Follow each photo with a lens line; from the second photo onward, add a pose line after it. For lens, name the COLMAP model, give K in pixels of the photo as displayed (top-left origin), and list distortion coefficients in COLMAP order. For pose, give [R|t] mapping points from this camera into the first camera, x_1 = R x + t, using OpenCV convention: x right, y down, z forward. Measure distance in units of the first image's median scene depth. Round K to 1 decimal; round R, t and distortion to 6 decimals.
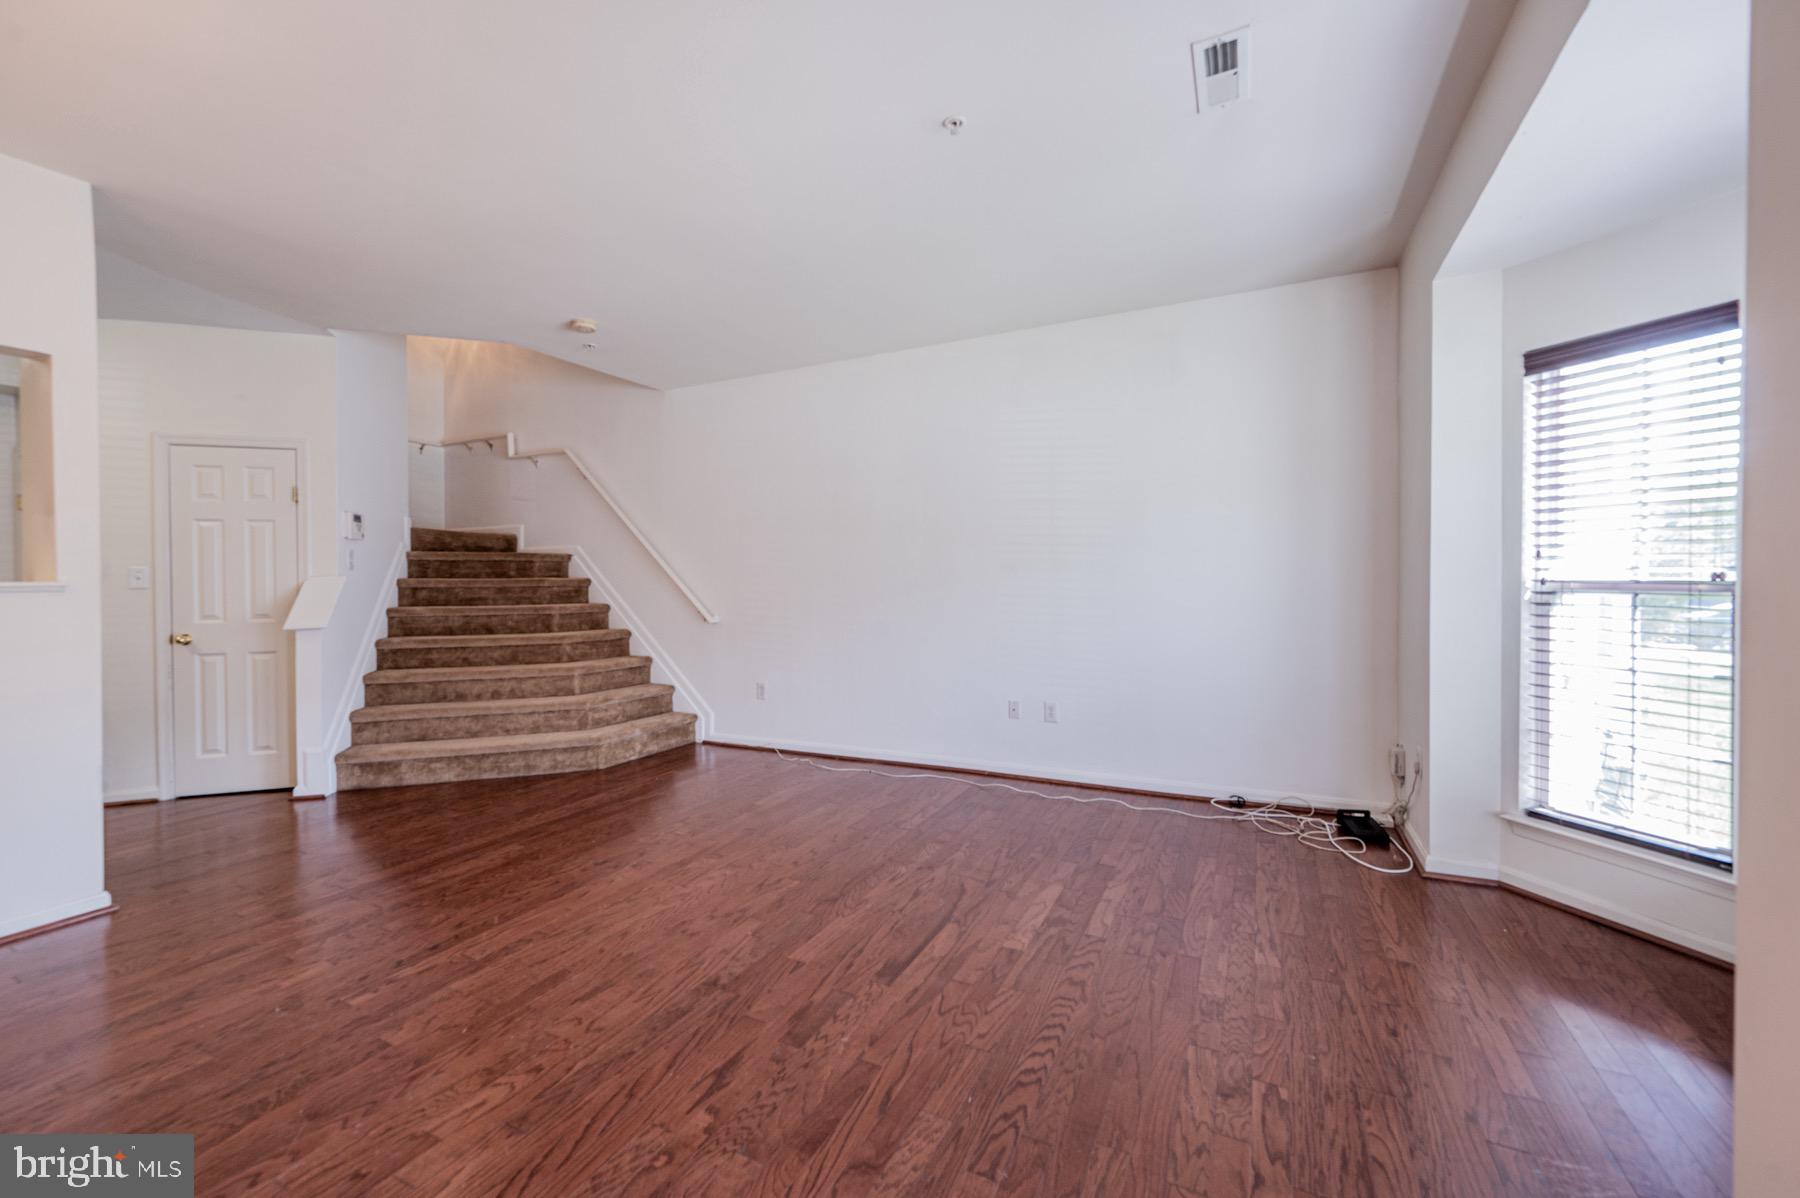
lens RADIAL K [[727.8, 0, 897.1], [0, 727.8, 586.9], [0, 0, 1]] dist [-0.000732, -0.000187]
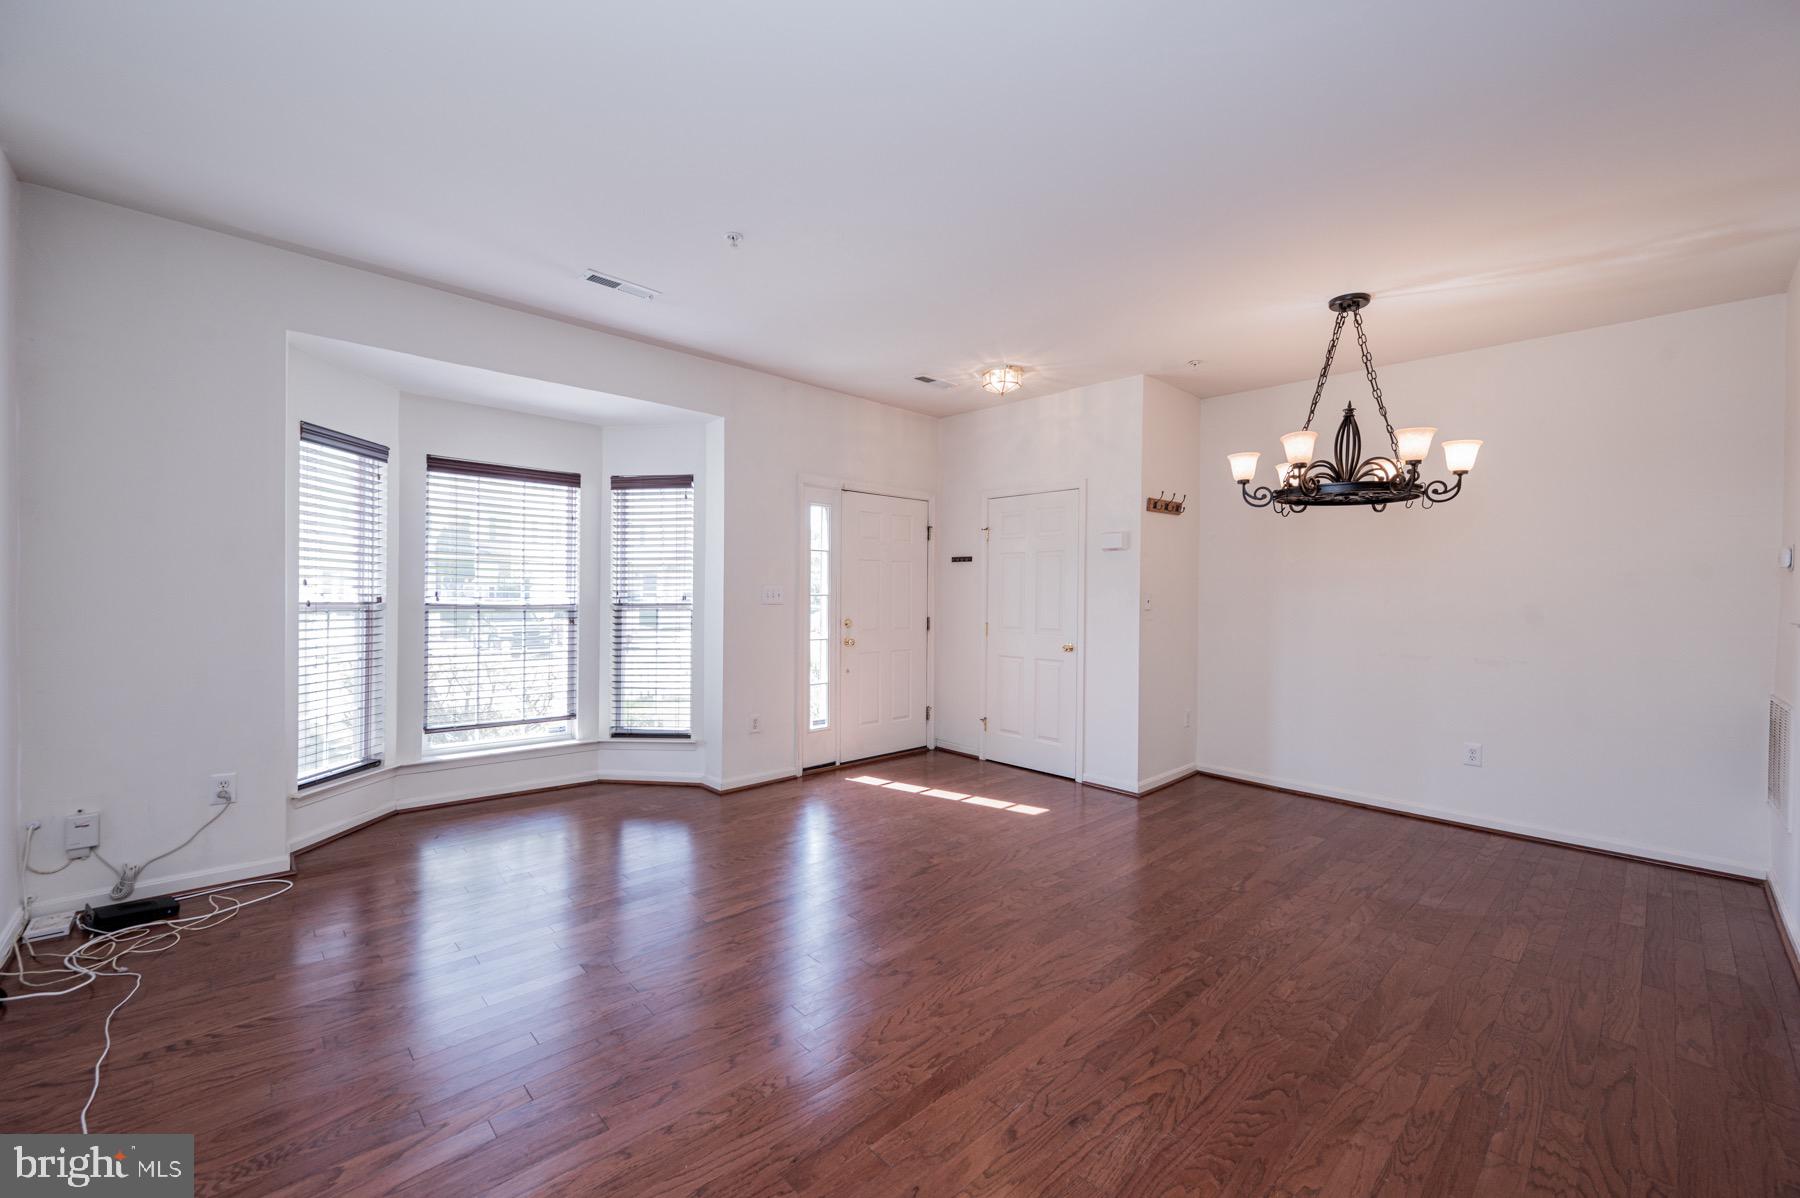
lens RADIAL K [[721.7, 0, 900.0], [0, 721.7, 599.0], [0, 0, 1]] dist [0.000178, -0.000121]
pose [[-0.938146, -0.008023, 0.346147, -0.391434], [-0.003493, 0.999900, 0.013711, -0.026623], [-0.346223, 0.011654, -0.938080, 1.311099]]
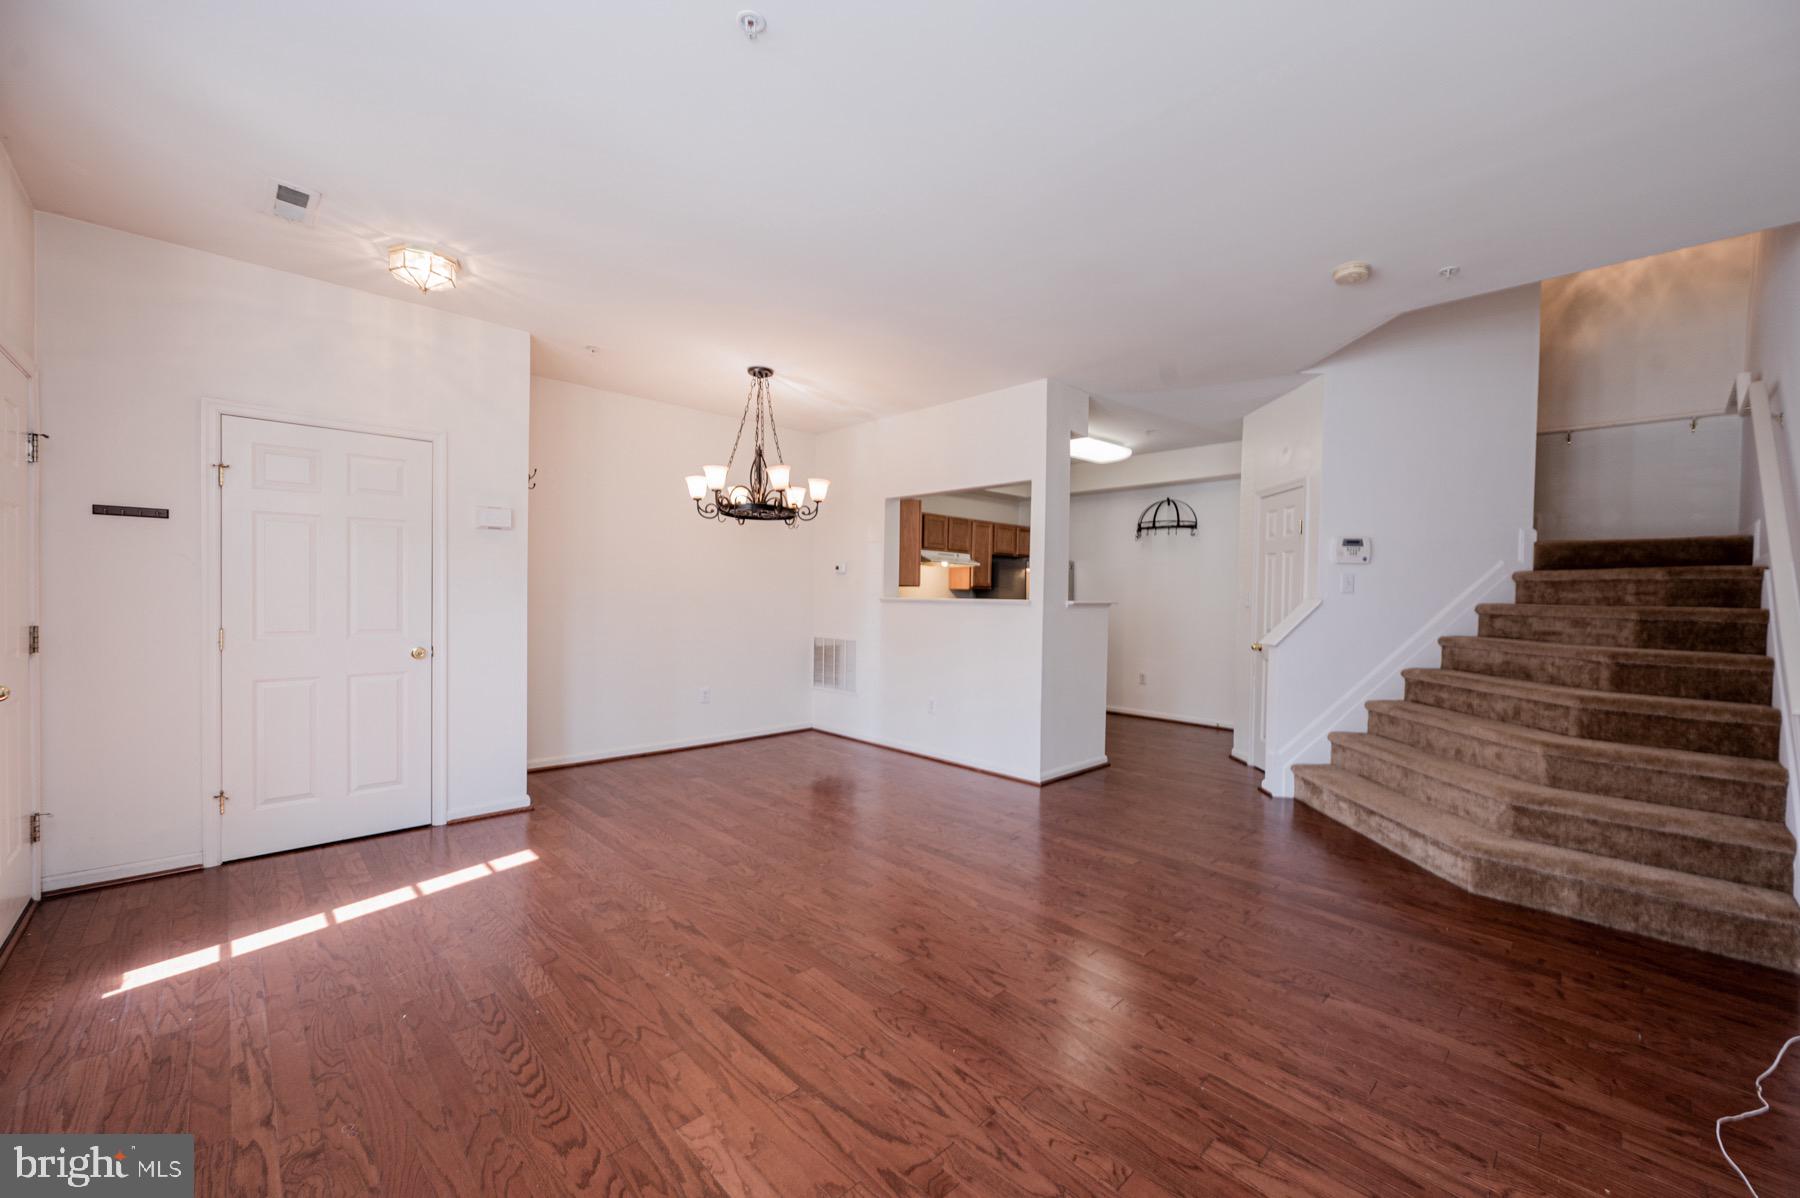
lens RADIAL K [[708.2, 0, 904.0], [0, 708.2, 602.0], [0, 0, 1]] dist [-0.000044, 0.000086]
pose [[-0.332693, 0.014492, -0.942924, 0.474734], [-0.021196, 0.999514, 0.022840, -0.026254], [0.942797, 0.027585, -0.332225, 0.904954]]
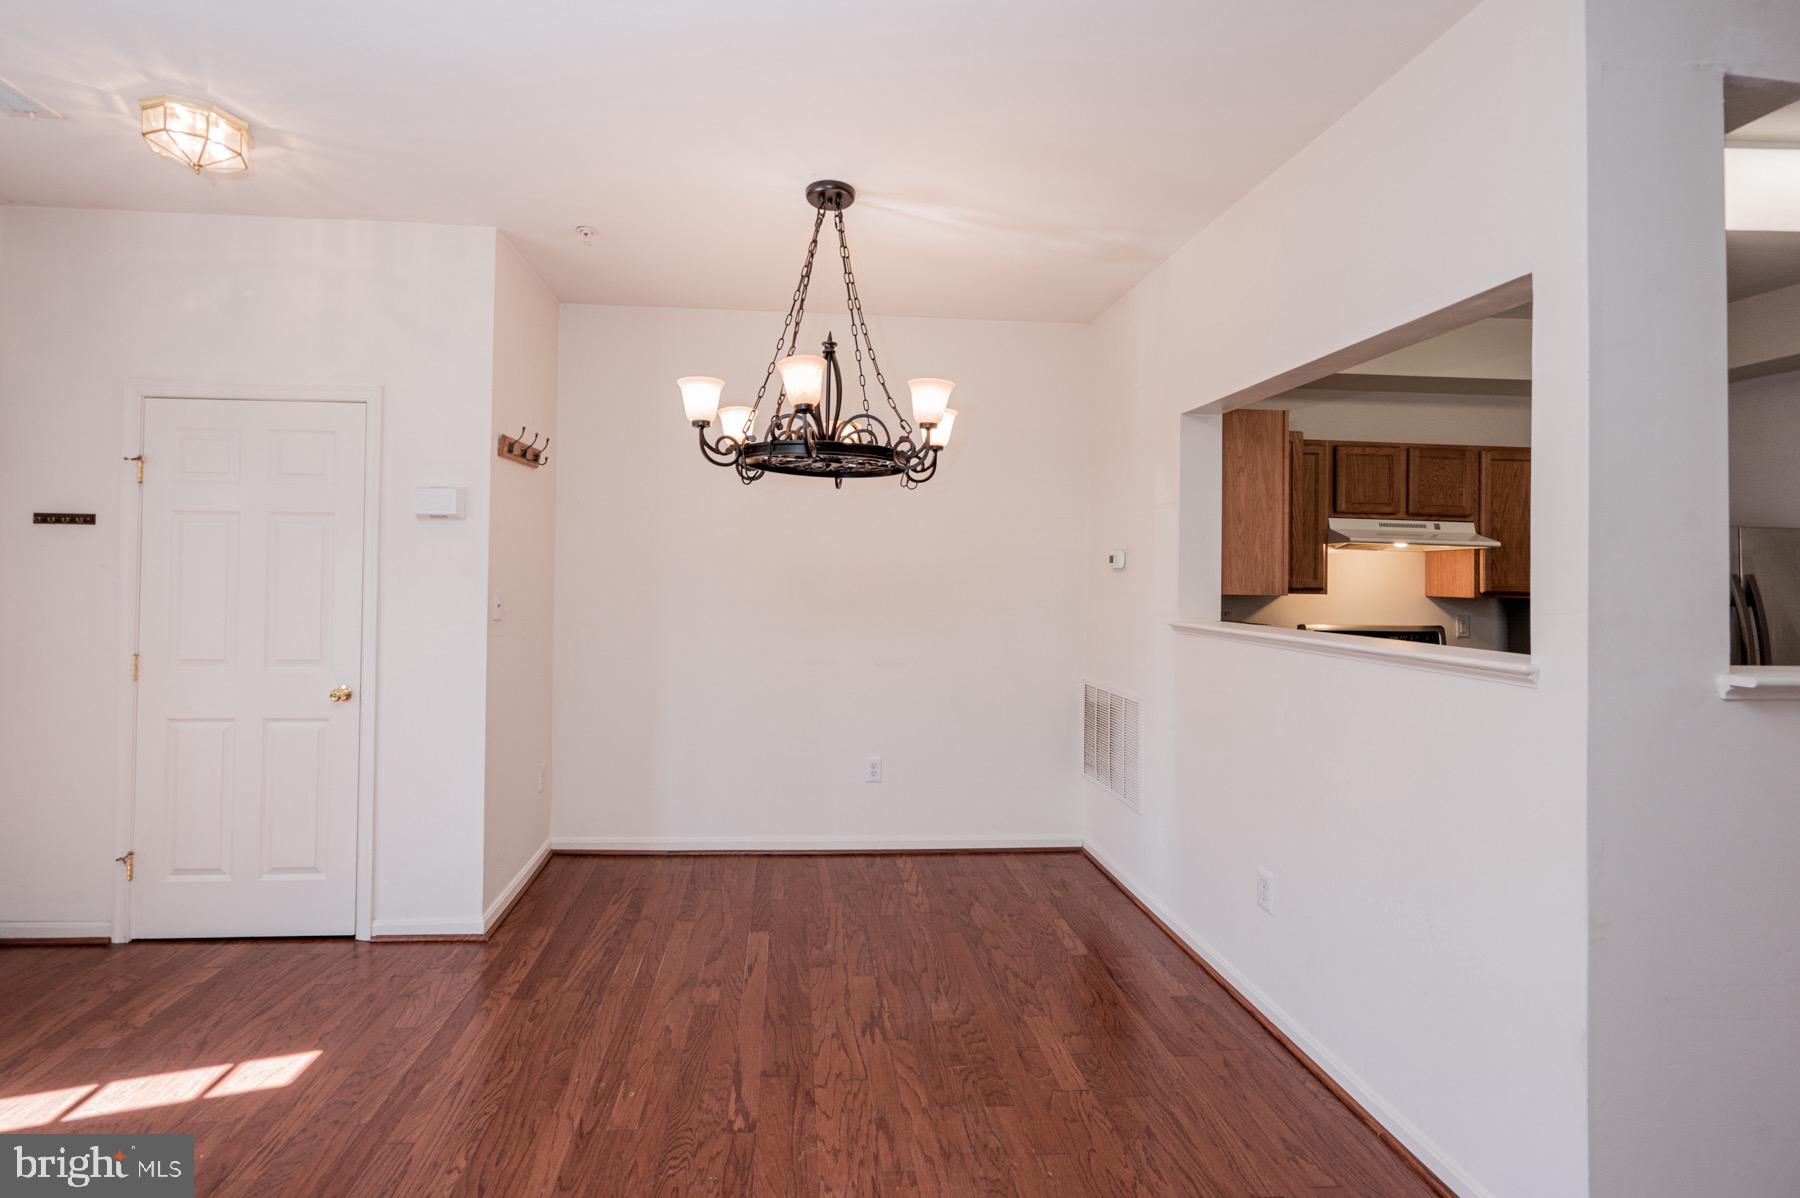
lens RADIAL K [[777.5, 0, 839.4], [0, 777.5, 558.0], [0, 0, 1]] dist [-0.000572, -0.000298]
pose [[-0.864870, -0.014633, -0.501782, -0.260328], [-0.012110, 0.999892, -0.008286, -0.054475], [0.501850, -0.001090, -0.864954, 0.872054]]
